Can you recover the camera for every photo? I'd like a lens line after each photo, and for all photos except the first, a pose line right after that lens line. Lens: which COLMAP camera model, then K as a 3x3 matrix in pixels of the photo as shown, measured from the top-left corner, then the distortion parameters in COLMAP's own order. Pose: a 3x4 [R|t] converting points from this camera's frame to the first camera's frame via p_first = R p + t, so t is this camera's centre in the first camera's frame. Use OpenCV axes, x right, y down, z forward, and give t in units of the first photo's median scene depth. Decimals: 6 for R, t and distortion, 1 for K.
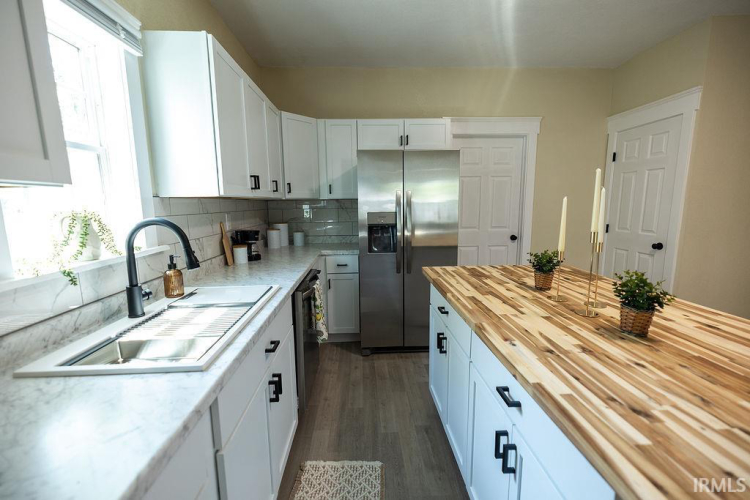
lens RADIAL K [[323.5, 0, 372.8], [0, 323.5, 250.3], [0, 0, 1]] dist [0.001364, -0.000319]
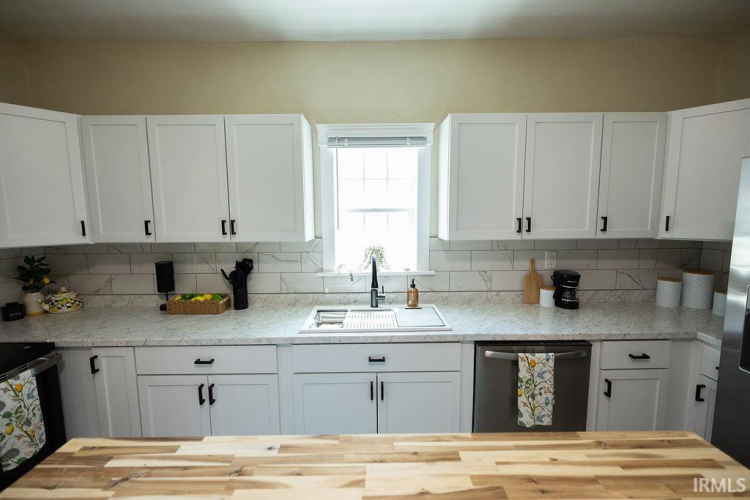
lens RADIAL K [[326.4, 0, 374.3], [0, 326.4, 248.5], [0, 0, 1]] dist [0.001504, 0.000363]
pose [[-0.033022, 0.119363, -0.992301, 0.833496], [-0.136988, 0.982932, 0.122795, -0.272421], [0.990022, 0.139988, -0.016107, 0.804777]]
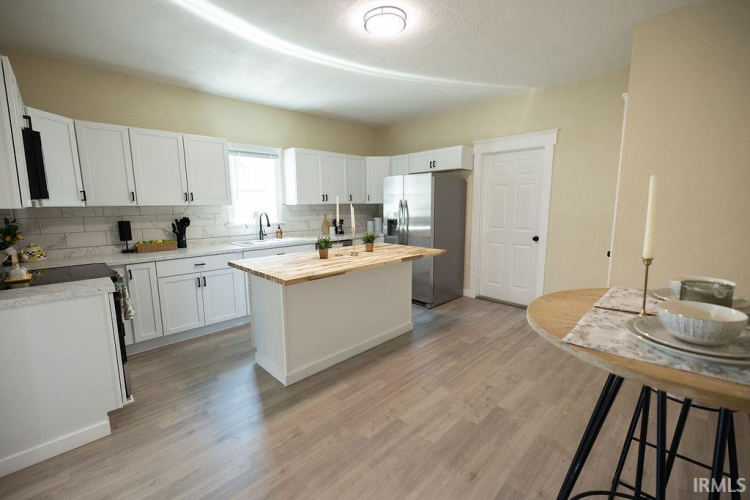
lens RADIAL K [[320.5, 0, 375.0], [0, 320.5, 250.0], [0, 0, 1]] dist [-0.001390, -0.000180]
pose [[0.671341, 0.110184, -0.732912, 2.156657], [-0.105310, 0.993035, 0.052827, 0.000348], [0.733628, 0.041718, 0.678269, -0.362531]]
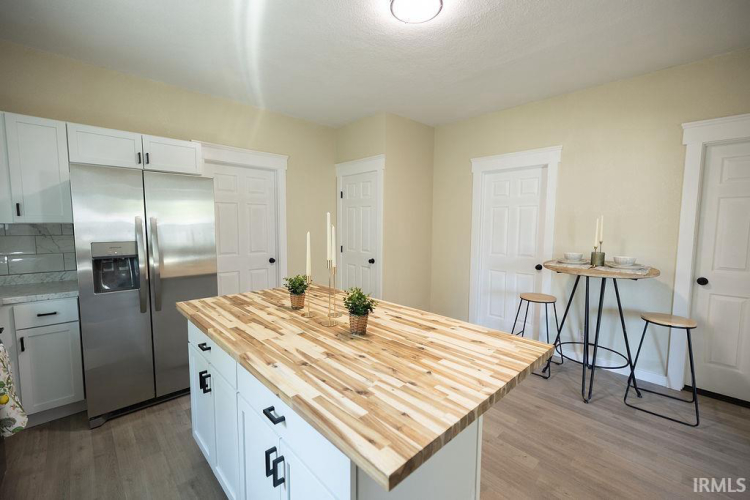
lens RADIAL K [[313.7, 0, 375.3], [0, 313.7, 248.7], [0, 0, 1]] dist [-0.001141, -0.000234]
pose [[0.747240, -0.036769, 0.663536, -0.010953], [0.080122, 0.996169, -0.035028, -0.034396], [-0.659706, 0.079339, 0.747324, -0.054364]]
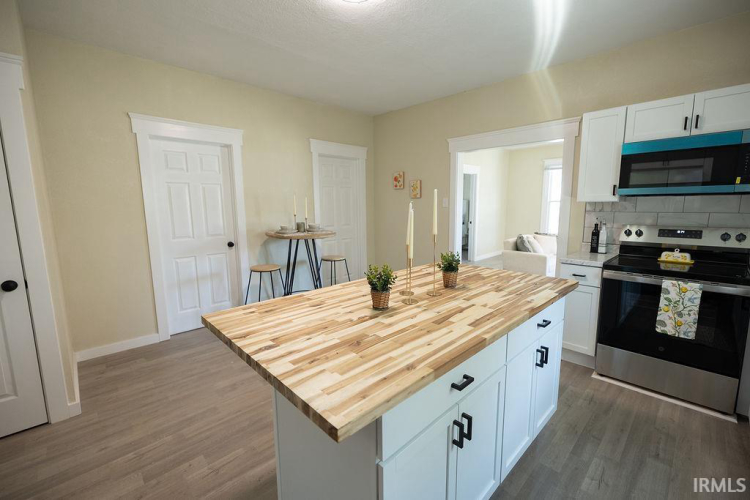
lens RADIAL K [[317.5, 0, 373.3], [0, 317.5, 252.7], [0, 0, 1]] dist [-0.010292, -0.000083]
pose [[-0.663368, -0.098074, 0.741839, -0.124271], [0.122698, 0.963700, 0.237125, -0.267743], [-0.738166, 0.248323, -0.627254, 1.647157]]
